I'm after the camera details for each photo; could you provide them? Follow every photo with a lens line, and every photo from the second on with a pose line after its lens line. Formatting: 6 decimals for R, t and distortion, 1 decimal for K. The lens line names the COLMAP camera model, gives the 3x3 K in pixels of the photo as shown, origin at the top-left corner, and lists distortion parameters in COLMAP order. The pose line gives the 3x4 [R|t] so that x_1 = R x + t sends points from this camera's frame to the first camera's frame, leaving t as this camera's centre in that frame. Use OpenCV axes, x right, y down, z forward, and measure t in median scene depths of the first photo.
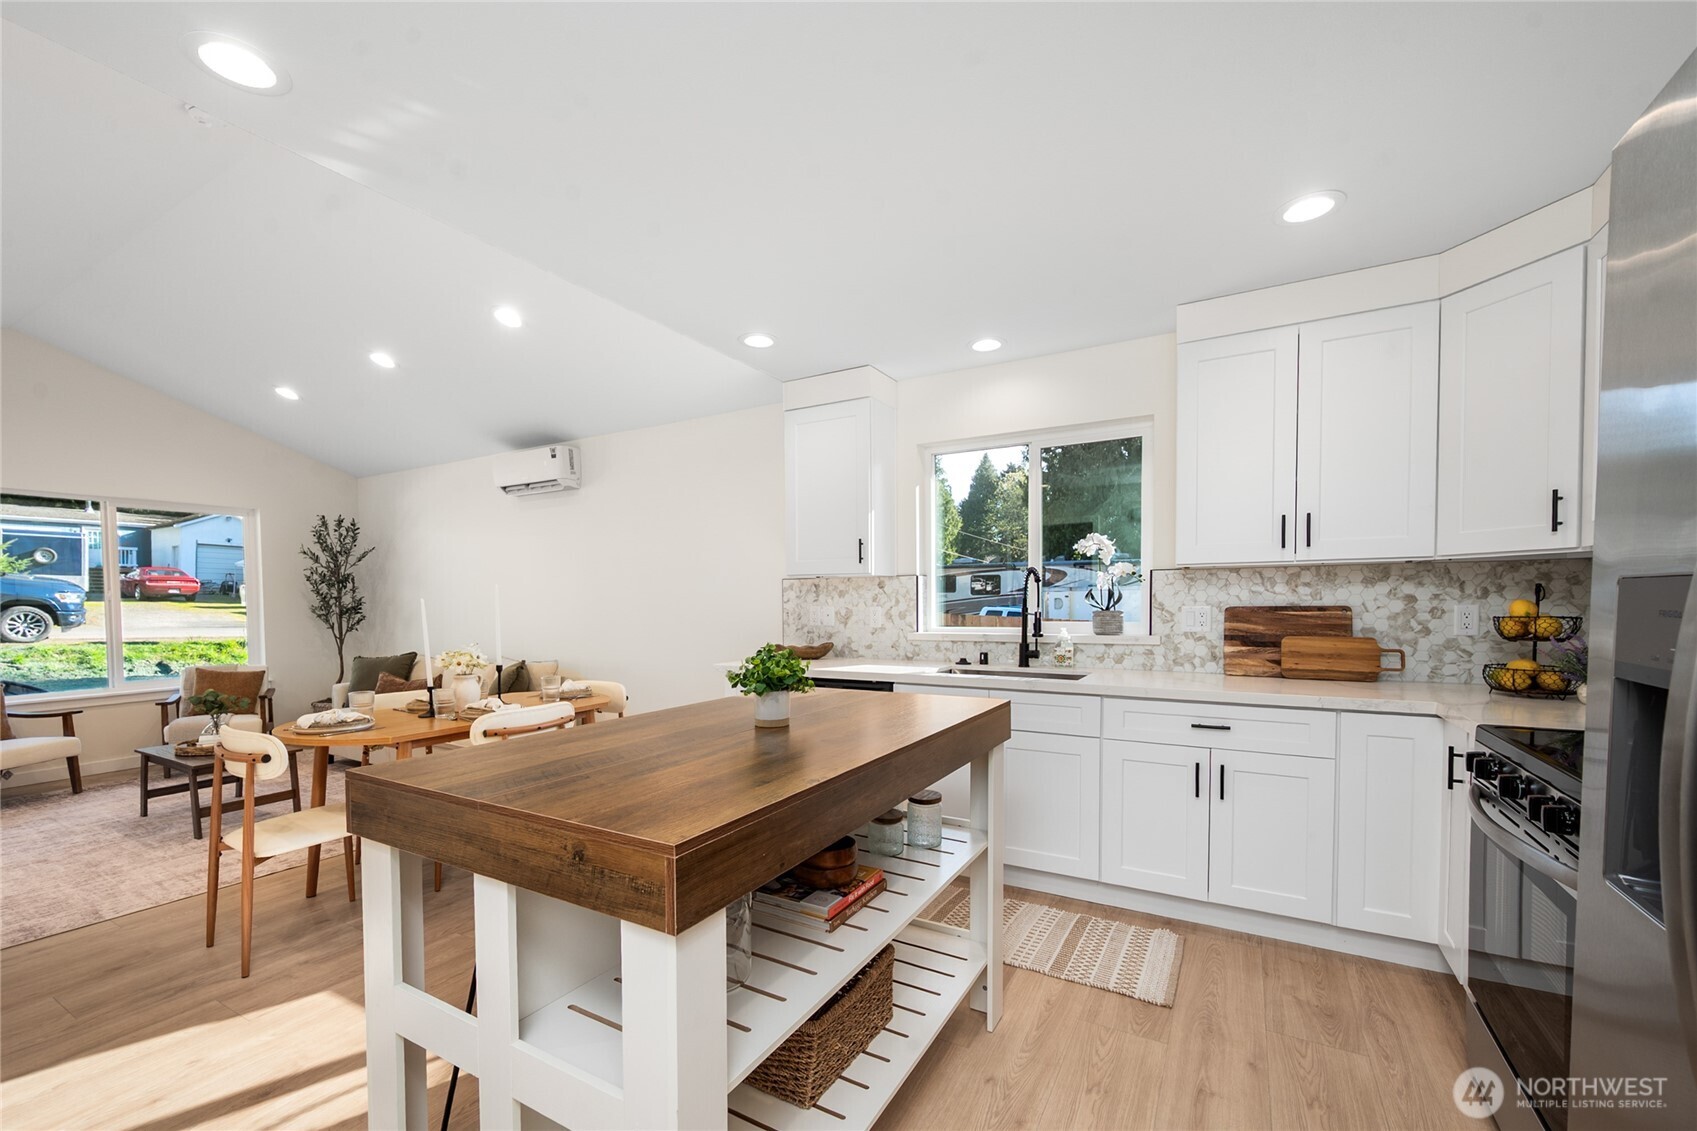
lens RADIAL K [[697.6, 0, 850.0], [0, 697.6, 612.0], [0, 0, 1]] dist [-0.000498, -0.000261]
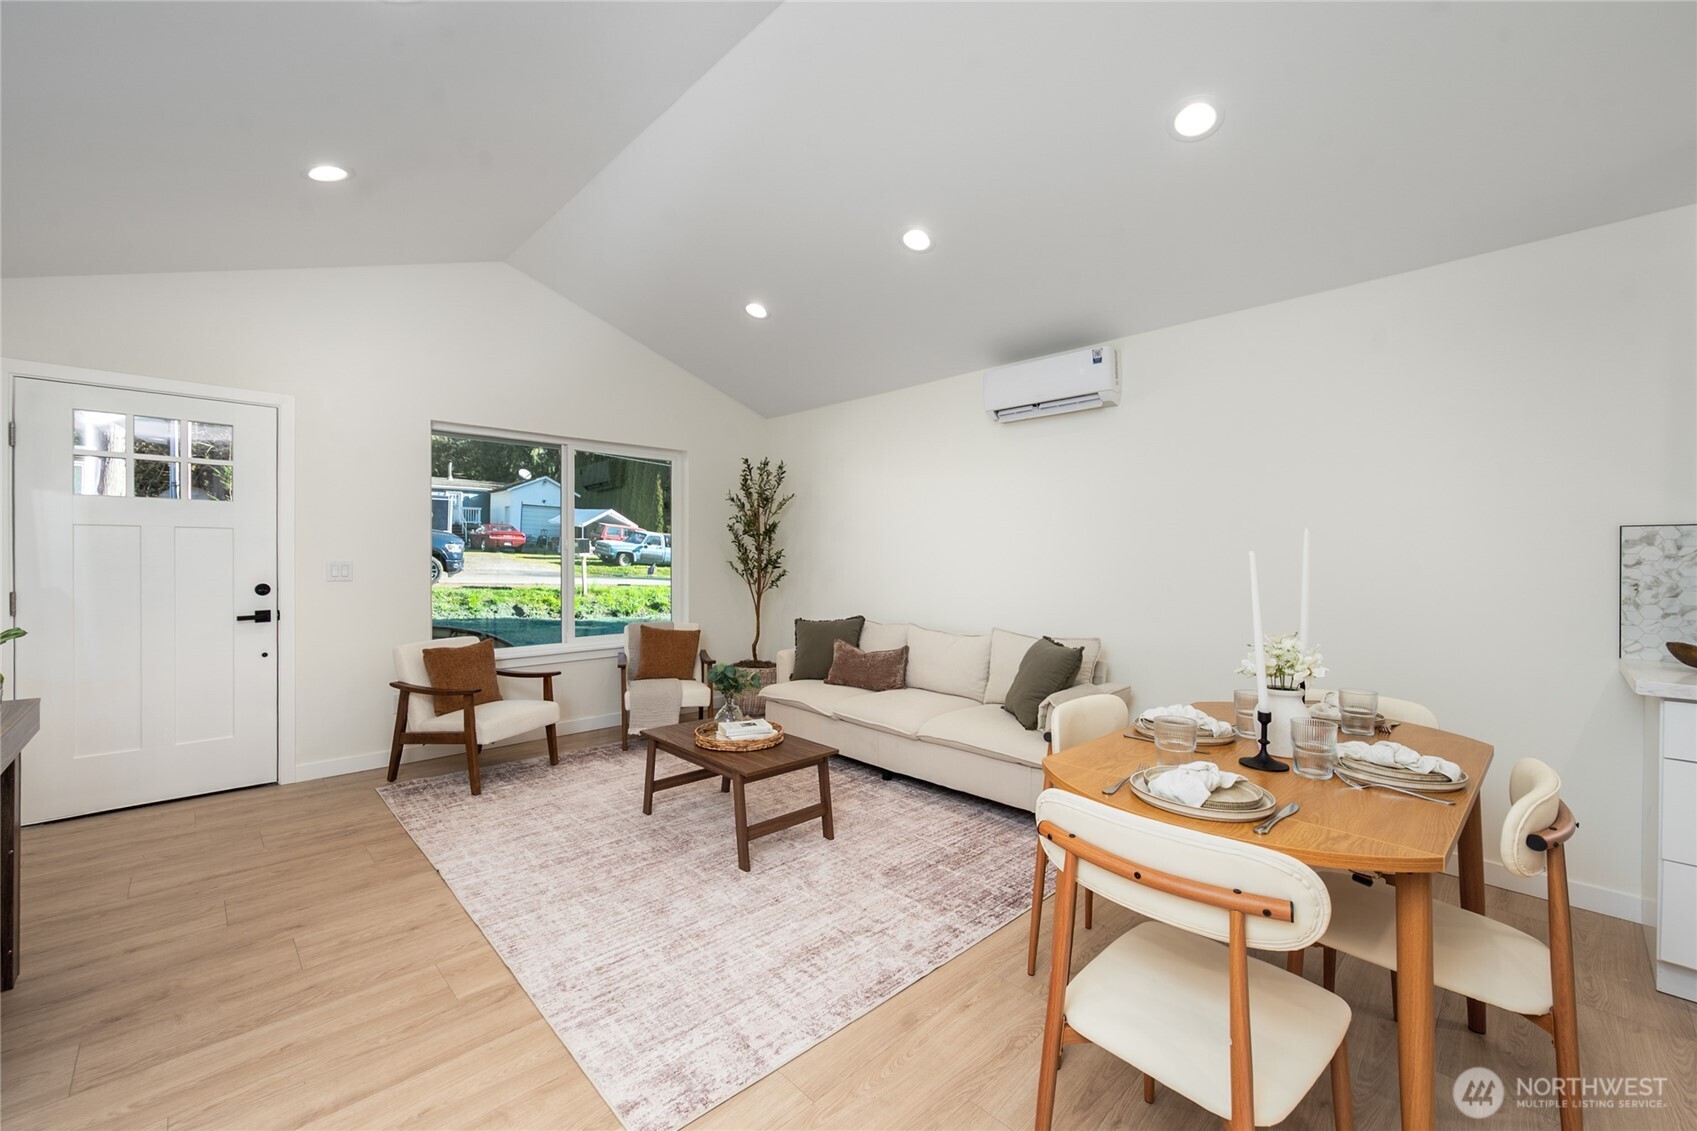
lens RADIAL K [[674.7, 0, 844.1], [0, 674.7, 555.1], [0, 0, 1]] dist [0.001658, 0.000117]
pose [[0.960721, 0.014076, -0.277160, -0.386881], [-0.020269, 0.999605, -0.019494, 0.000611], [0.276776, 0.024346, 0.960626, 0.199454]]
